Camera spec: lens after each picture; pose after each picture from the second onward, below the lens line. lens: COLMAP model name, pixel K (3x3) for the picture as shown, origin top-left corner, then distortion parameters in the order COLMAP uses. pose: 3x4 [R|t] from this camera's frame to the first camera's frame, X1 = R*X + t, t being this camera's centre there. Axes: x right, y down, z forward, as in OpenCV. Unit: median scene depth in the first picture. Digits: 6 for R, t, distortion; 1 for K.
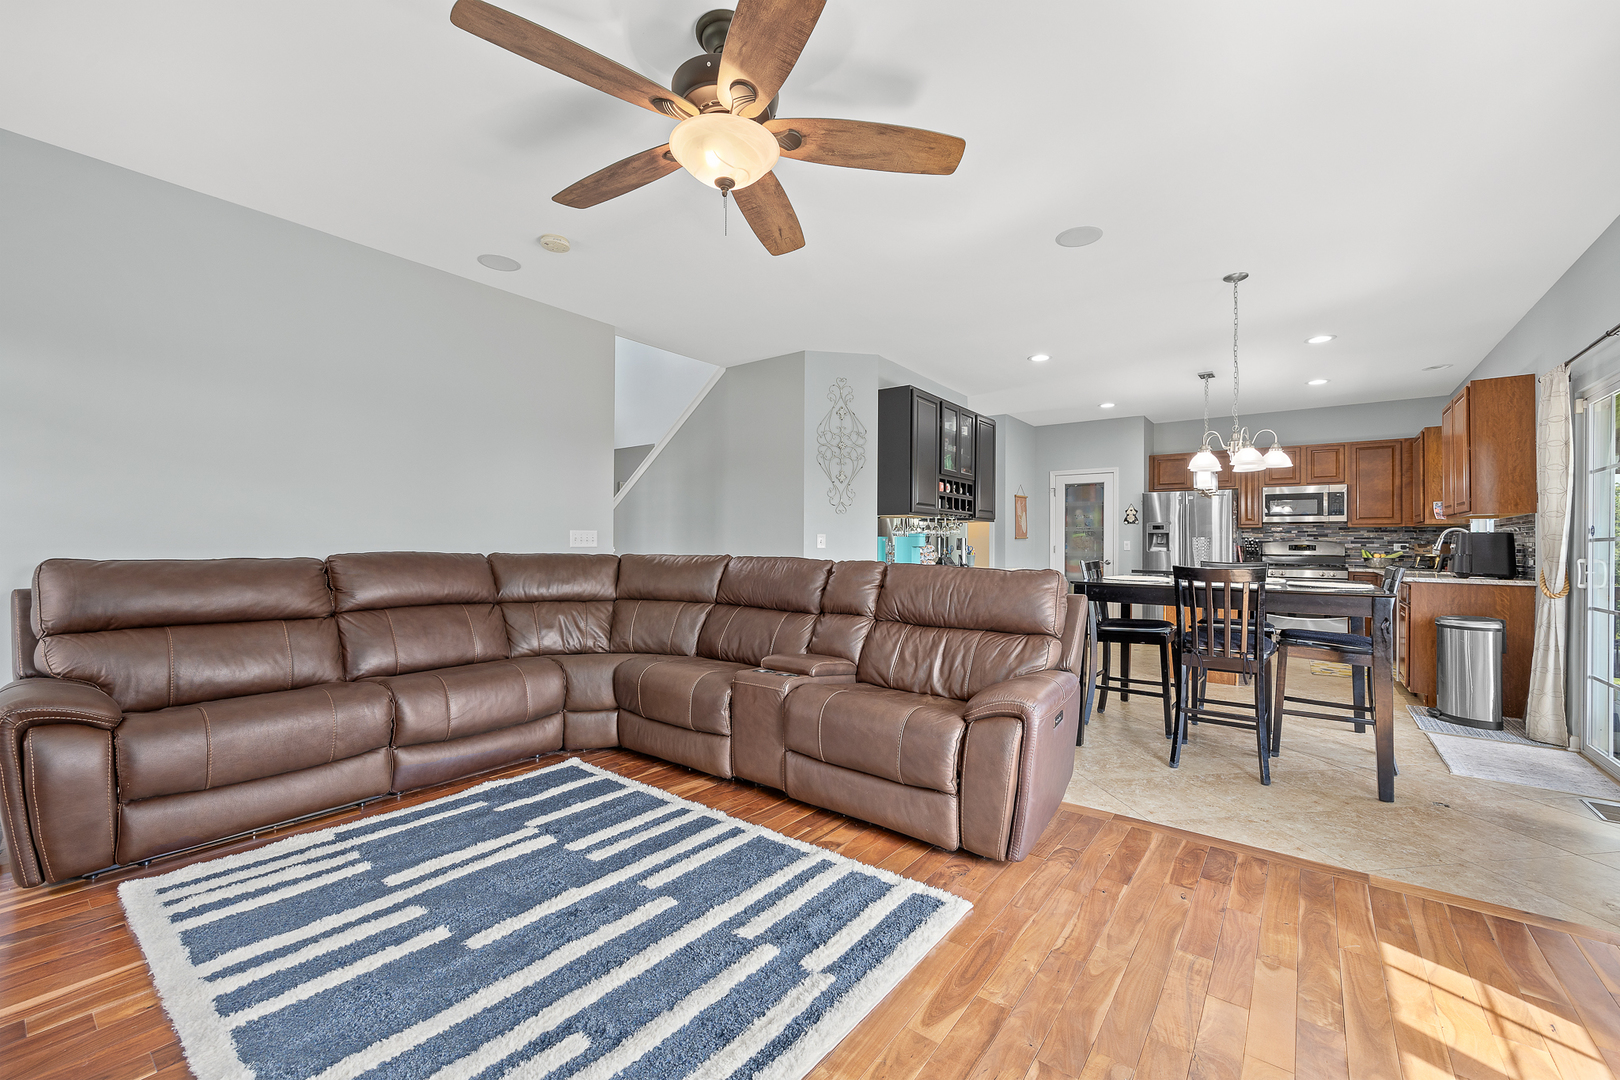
lens RADIAL K [[641.4, 0, 812.3], [0, 641.4, 536.8], [0, 0, 1]] dist [-0.003532, 0.000826]
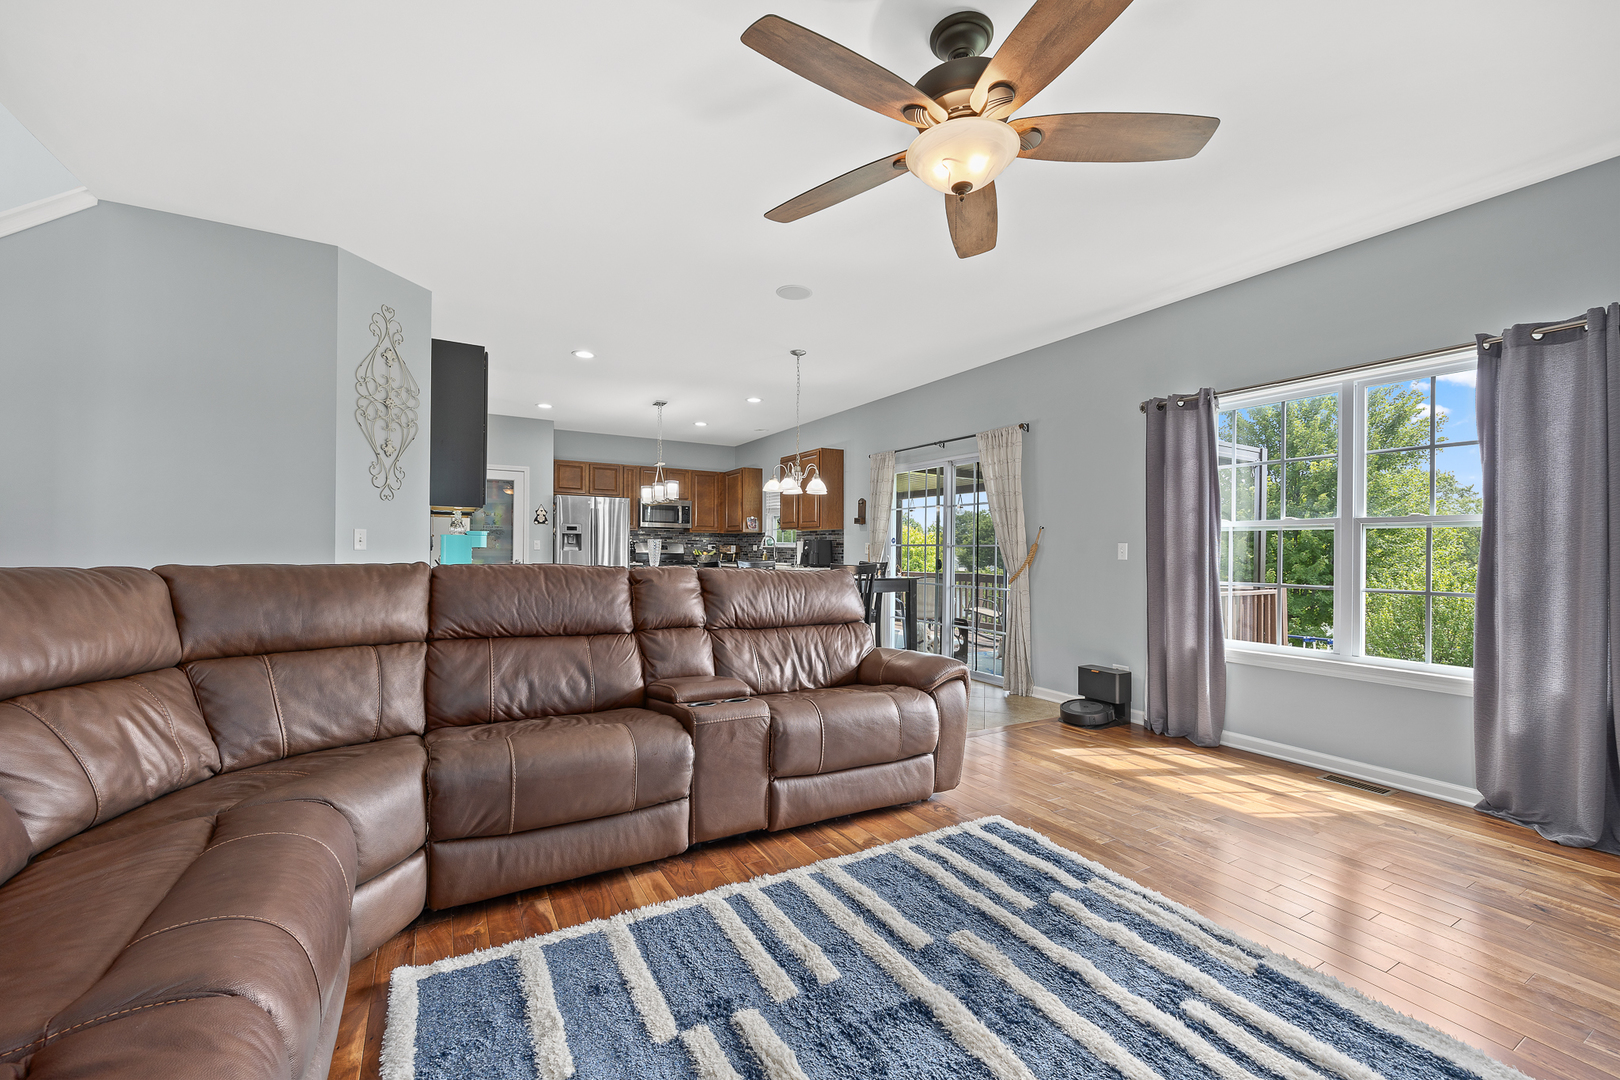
lens RADIAL K [[641.4, 0, 807.5], [0, 641.4, 540.1], [0, 0, 1]] dist [-0.003532, 0.000826]
pose [[0.401833, 0.011080, 0.915646, -0.581630], [-0.020689, 0.999781, -0.003018, 0.000608], [-0.915479, -0.017731, 0.401975, 0.416607]]
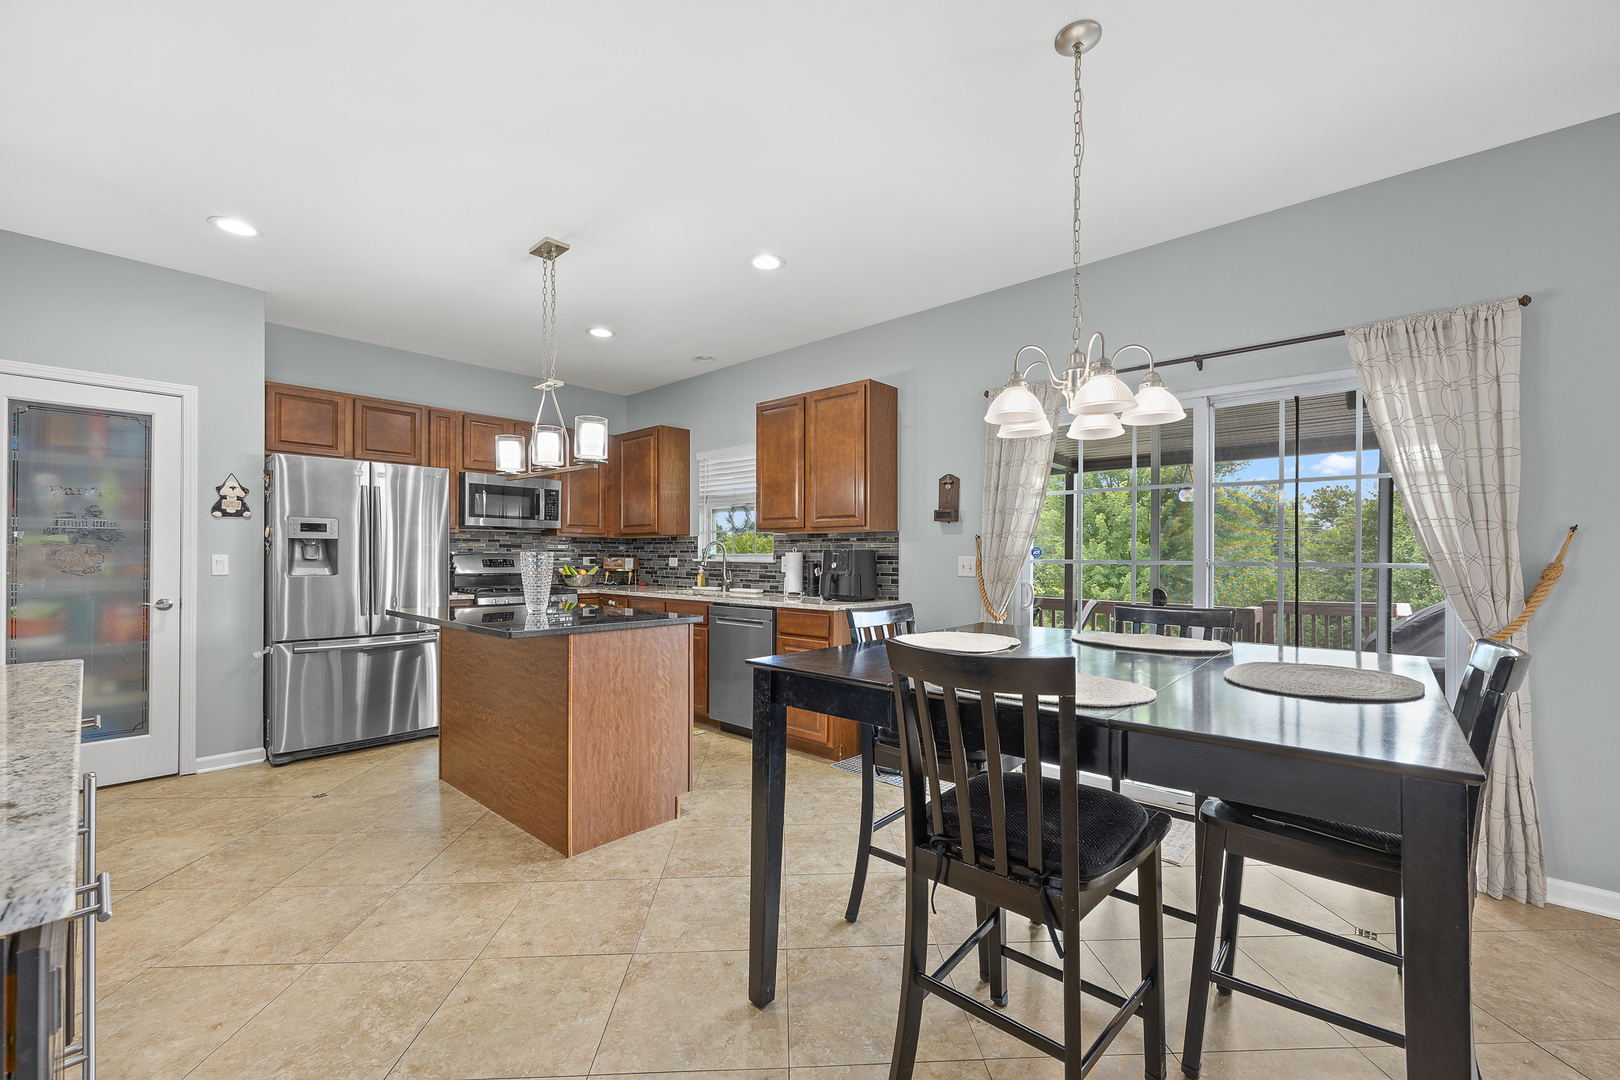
lens RADIAL K [[641.4, 0, 813.2], [0, 641.4, 556.1], [0, 0, 1]] dist [-0.003532, 0.000826]
pose [[0.086625, -0.008352, 0.996206, 0.166746], [-0.015190, 0.999838, 0.009704, -0.006184], [-0.996125, -0.015973, 0.086484, 1.166808]]
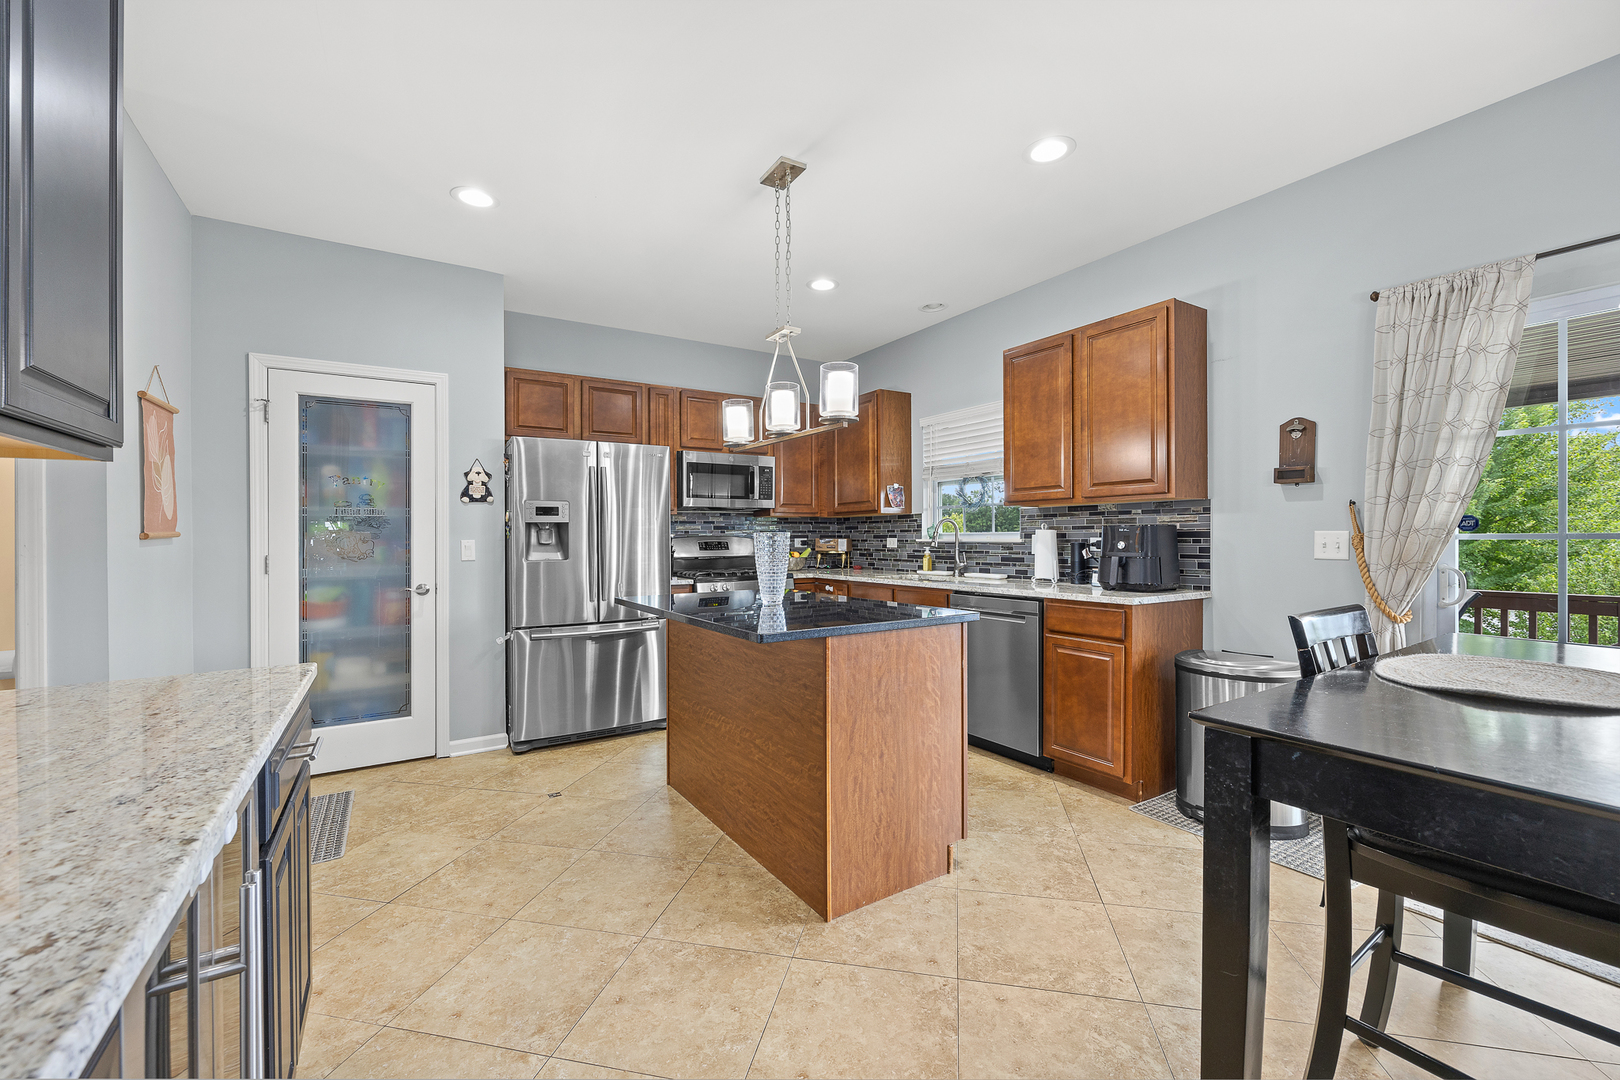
lens RADIAL K [[641.4, 0, 815.8], [0, 641.4, 529.8], [0, 0, 1]] dist [-0.003532, 0.000826]
pose [[0.347643, -0.001602, 0.937626, 0.323059], [0.000398, 0.999999, 0.001561, -0.002126], [-0.937627, -0.000169, 0.347643, 1.309122]]
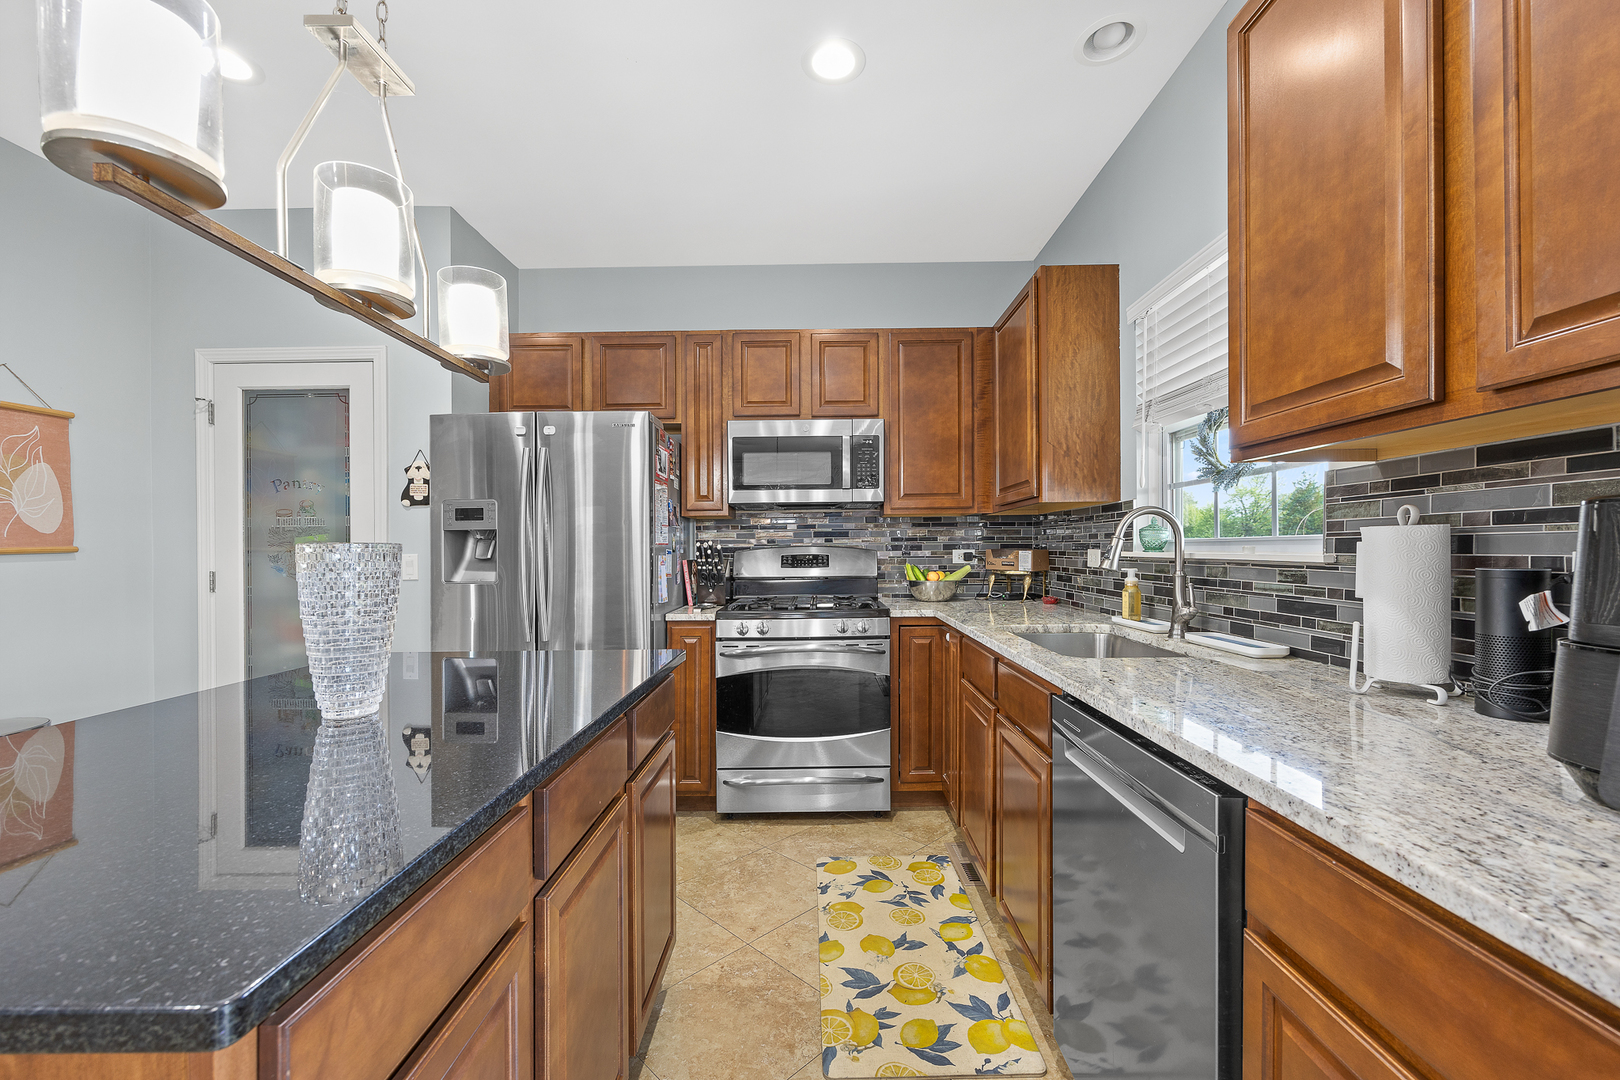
lens RADIAL K [[641.4, 0, 830.2], [0, 641.4, 549.2], [0, 0, 1]] dist [-0.003532, 0.000826]
pose [[0.794911, -0.019044, 0.606427, 0.985482], [0.011647, 0.999802, 0.016129, 0.002462], [-0.606614, -0.005758, 0.794976, 1.232008]]
